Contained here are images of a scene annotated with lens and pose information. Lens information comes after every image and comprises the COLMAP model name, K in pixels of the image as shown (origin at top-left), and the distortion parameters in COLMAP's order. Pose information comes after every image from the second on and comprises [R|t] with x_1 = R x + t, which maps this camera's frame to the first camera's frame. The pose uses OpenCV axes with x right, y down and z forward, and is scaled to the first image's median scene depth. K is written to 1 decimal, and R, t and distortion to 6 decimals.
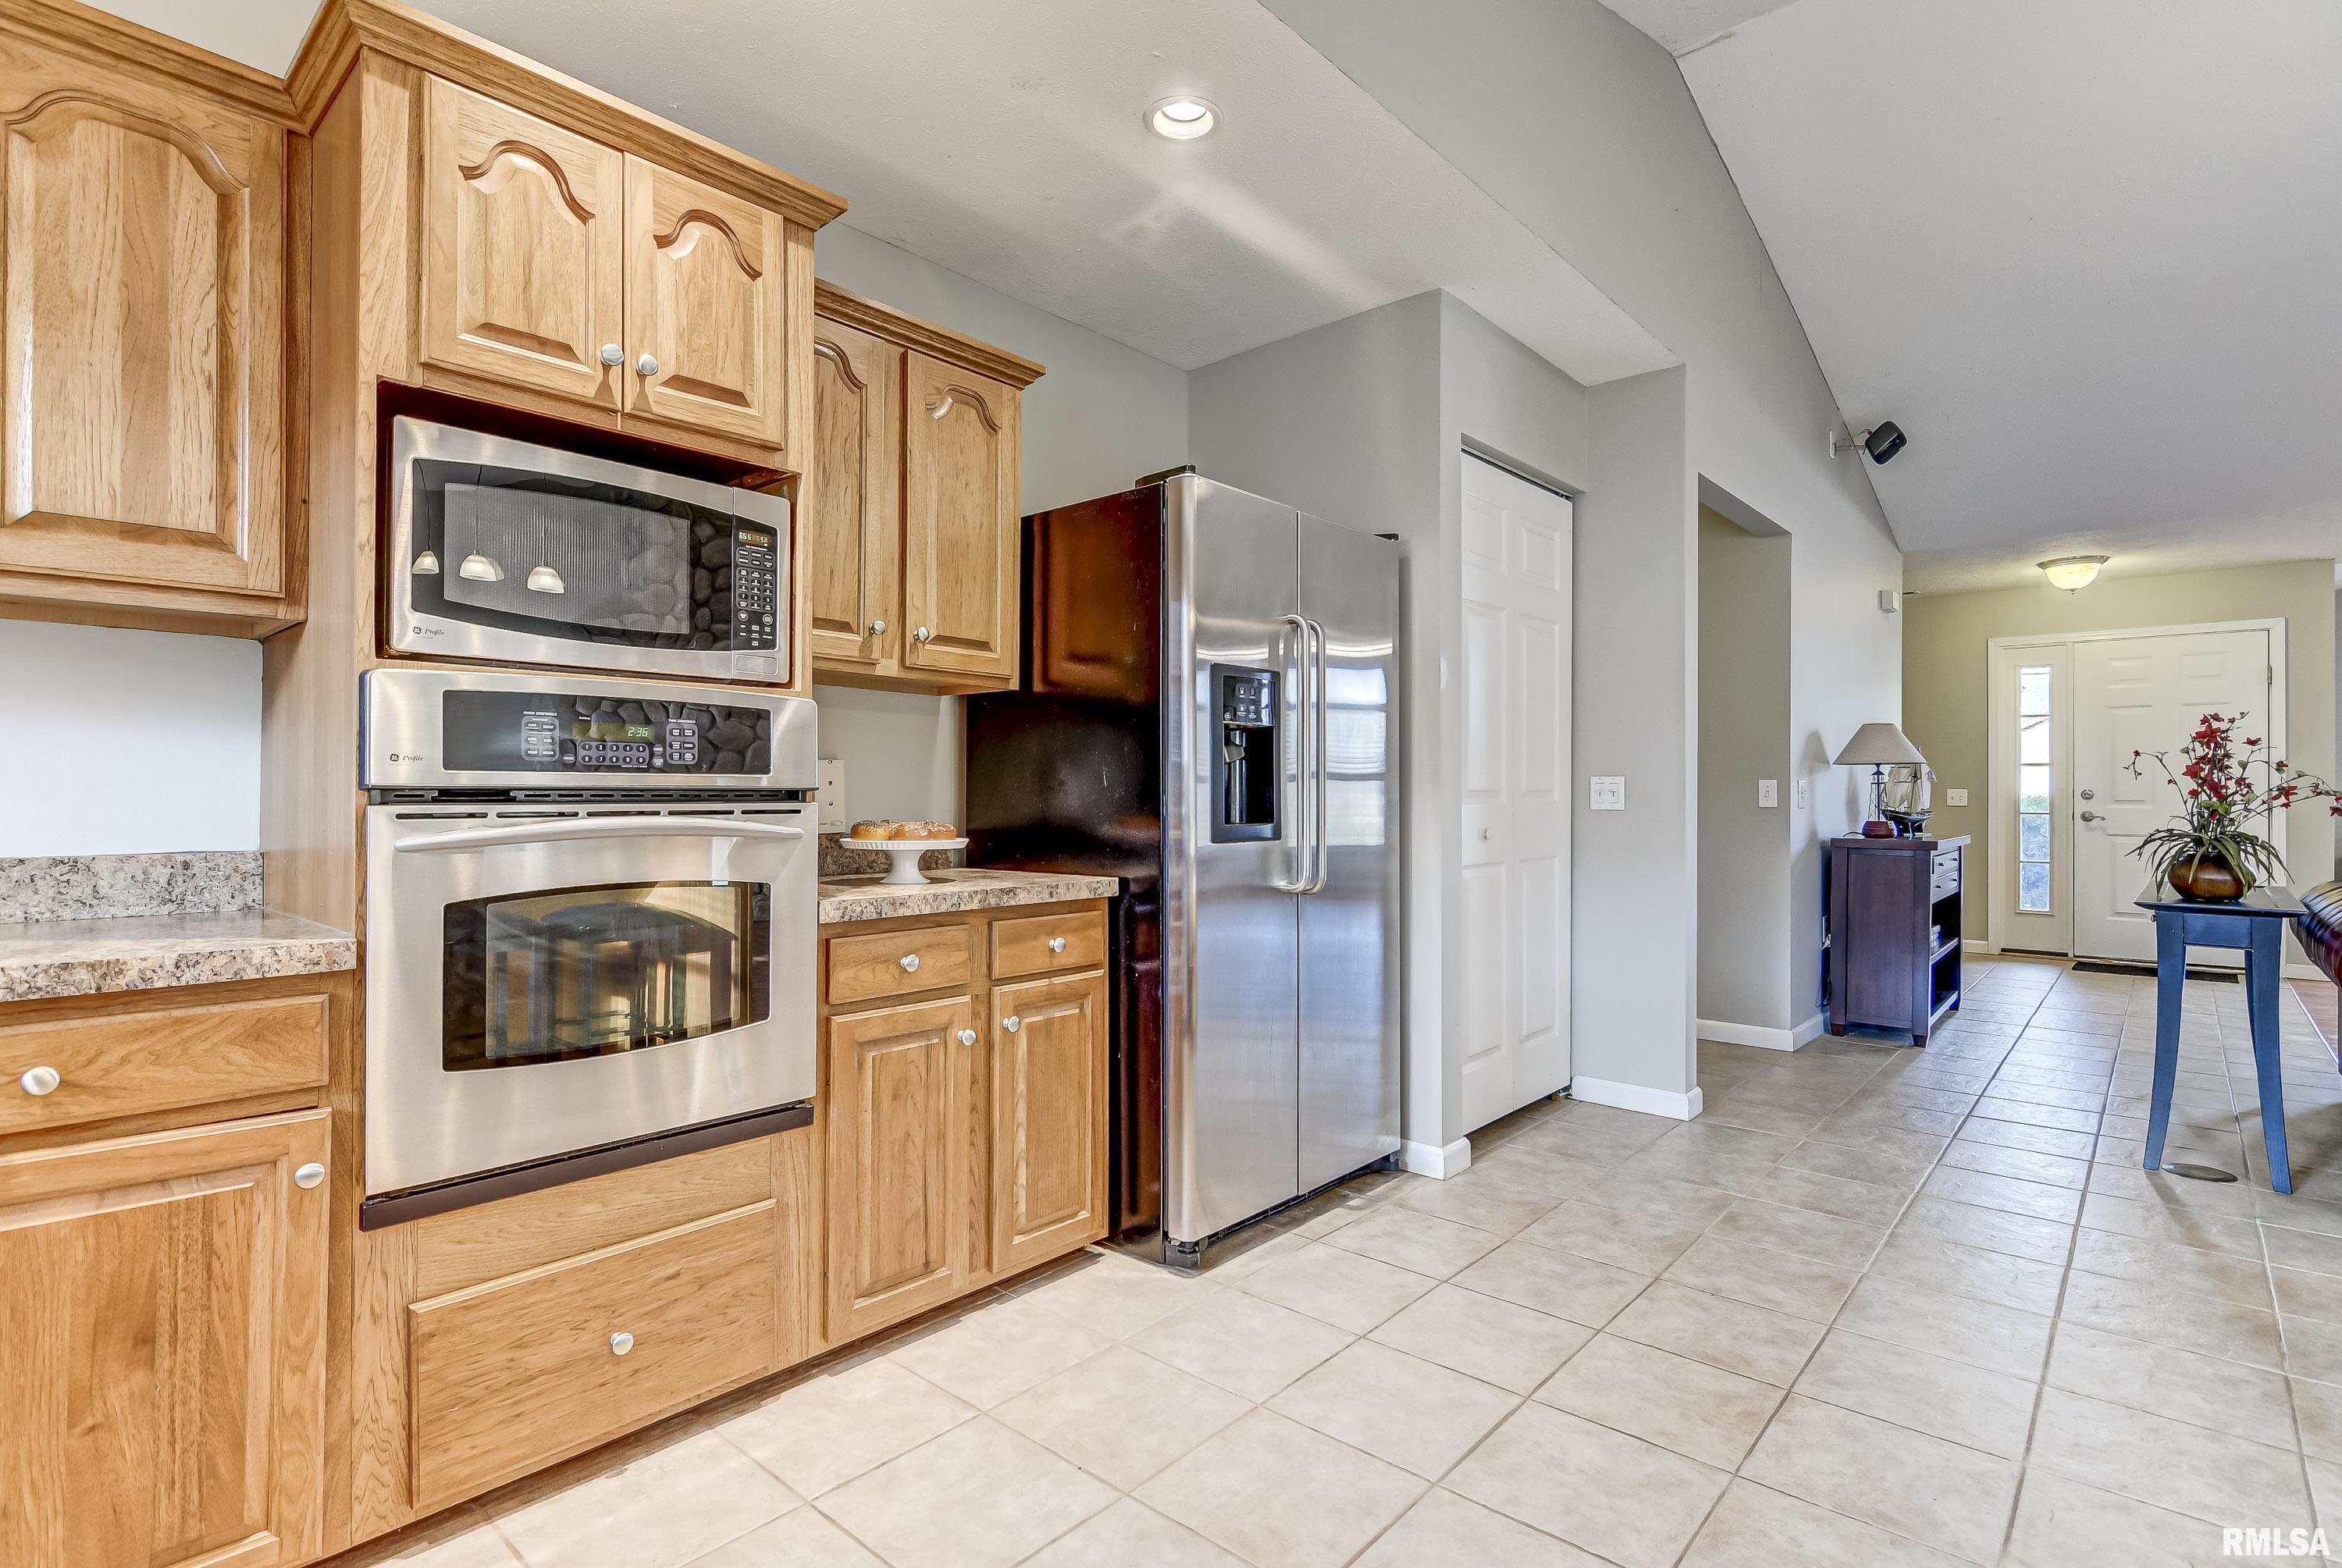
lens RADIAL K [[1130.0, 0, 1153.6], [0, 1130.0, 793.9], [0, 0, 1]] dist [0.011772, -0.011509]
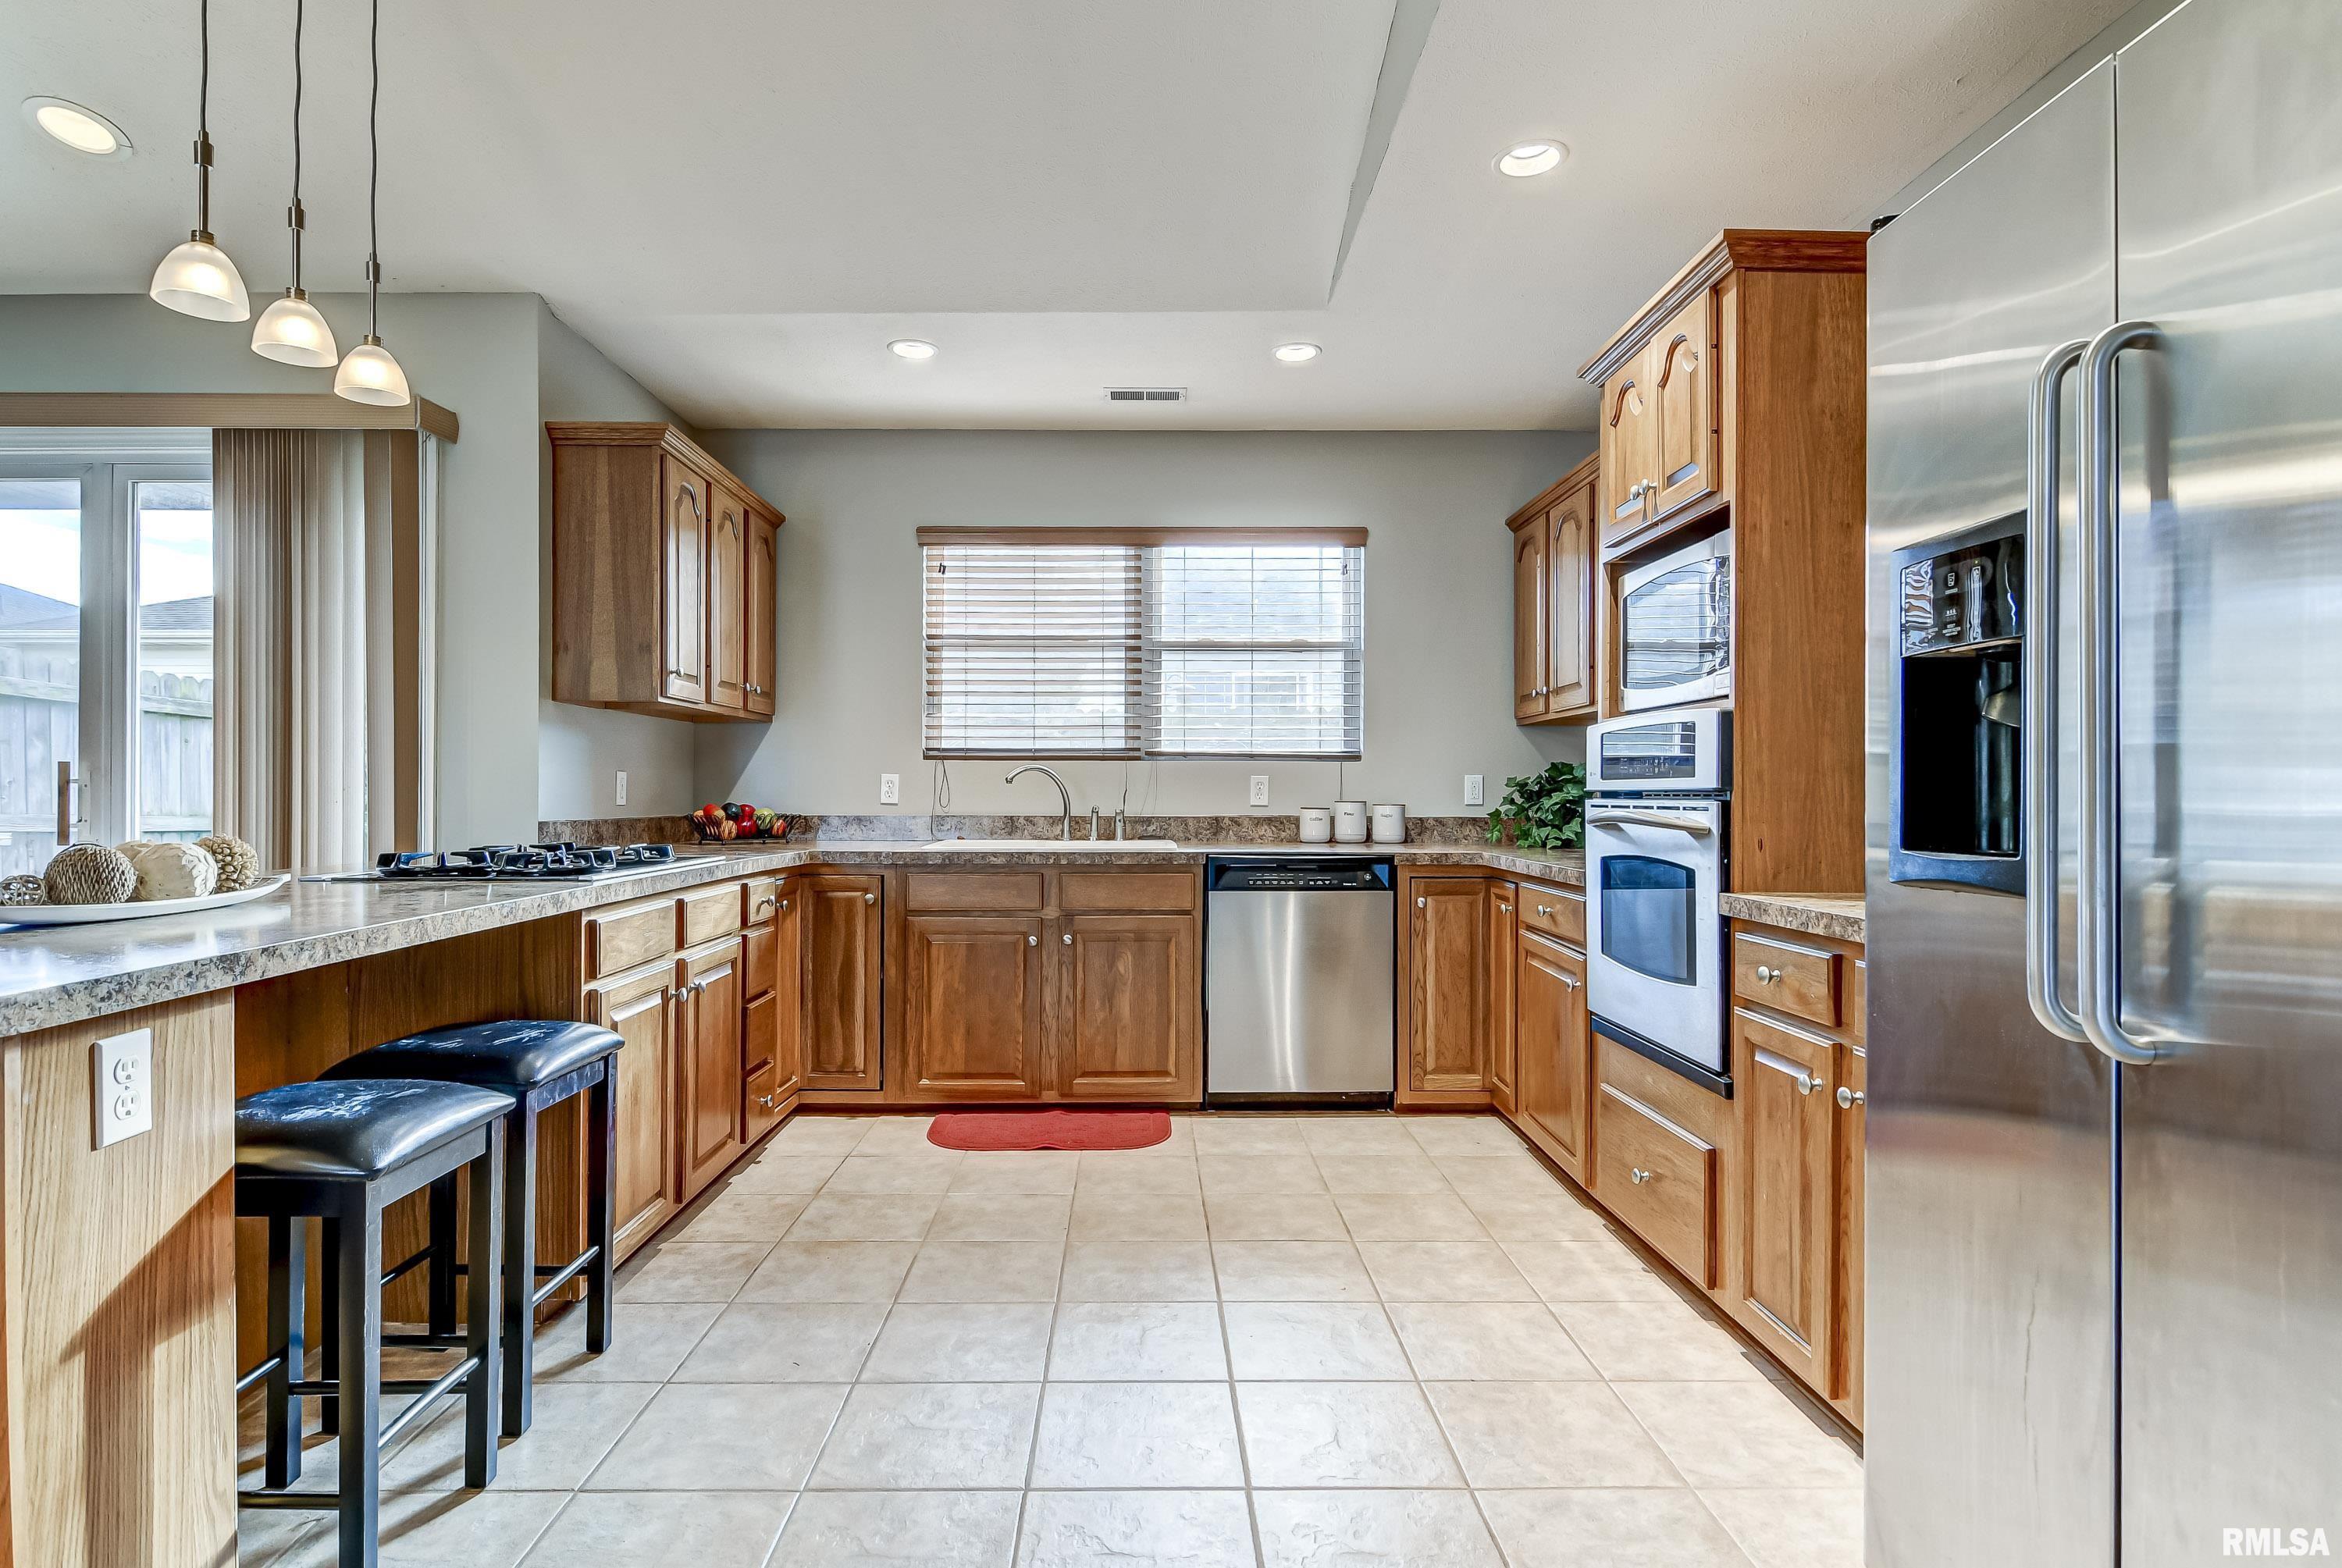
lens RADIAL K [[1206.3, 0, 1155.0], [0, 1206.3, 787.9], [0, 0, 1]] dist [0.005024, -0.000455]
pose [[-0.732151, -0.007368, -0.681102, 0.876025], [-0.005285, 0.999973, -0.005137, 0.003069], [0.681122, -0.000162, -0.732170, 1.455708]]
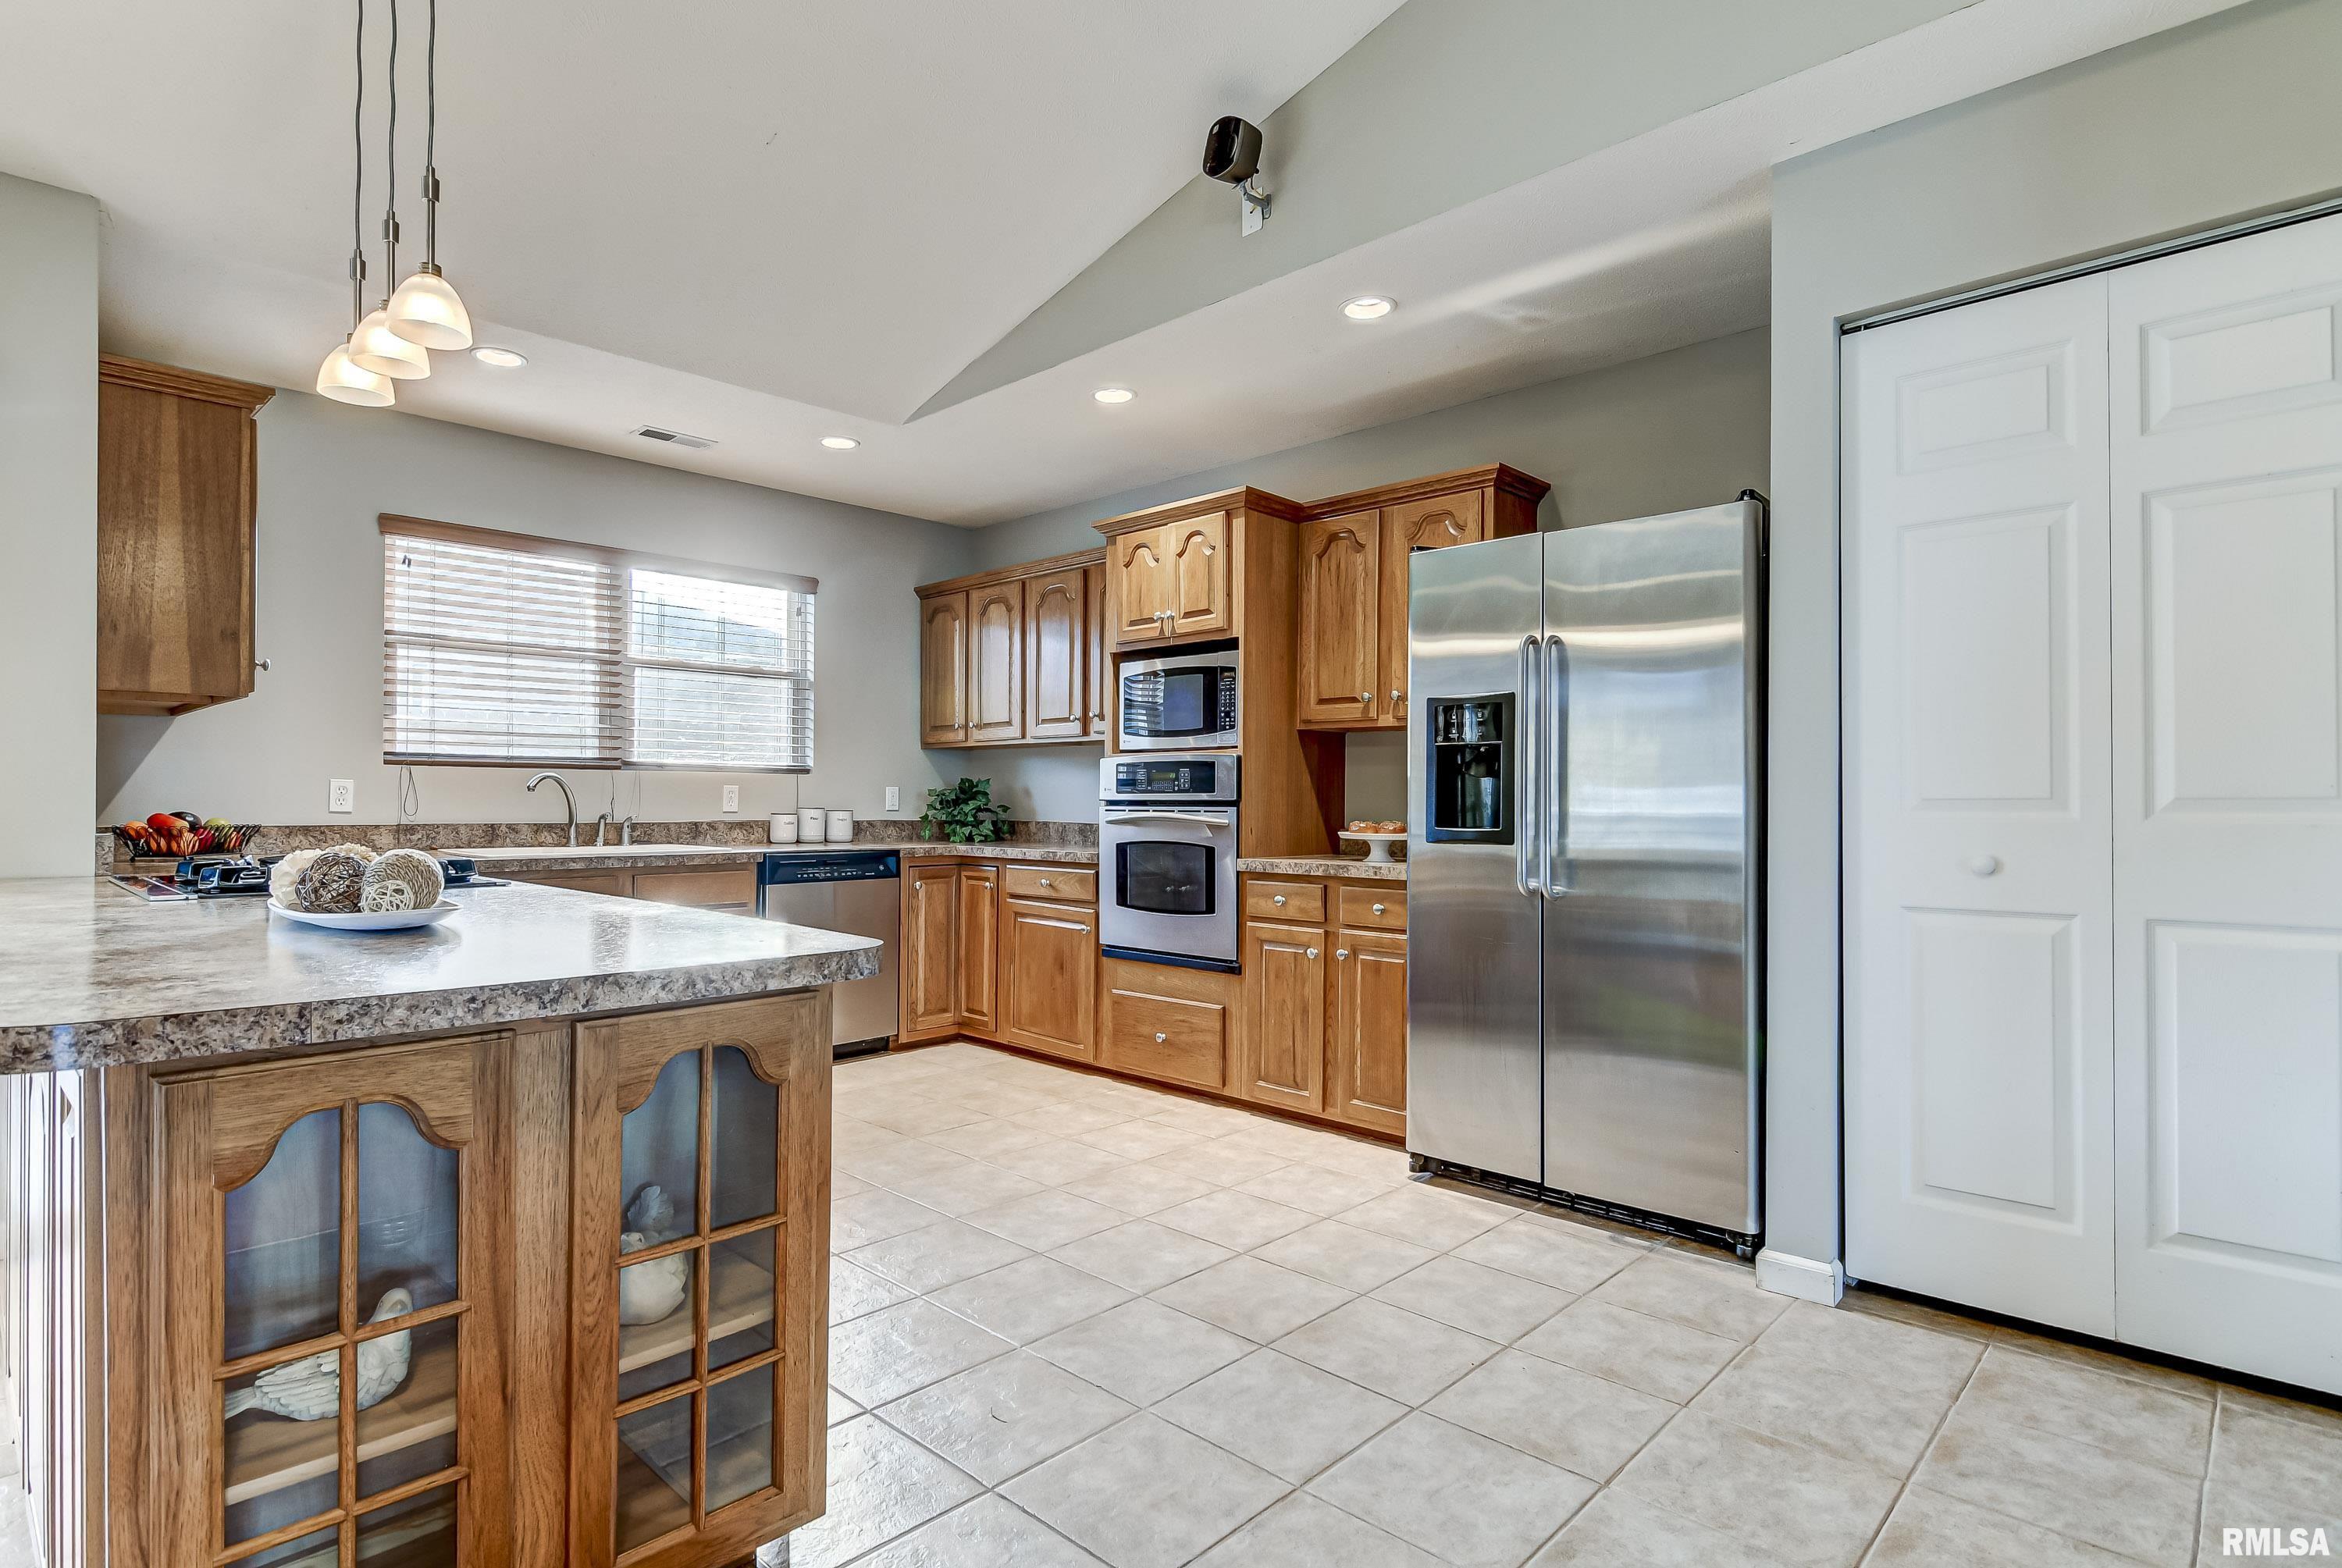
lens RADIAL K [[1180.8, 0, 1155.2], [0, 1180.8, 801.0], [0, 0, 1]] dist [0.023458, -0.031424]
pose [[-0.032689, -0.004373, -0.999456, 1.678249], [-0.005147, 0.999978, -0.004207, 0.006557], [0.999452, 0.005006, -0.032710, 0.911766]]
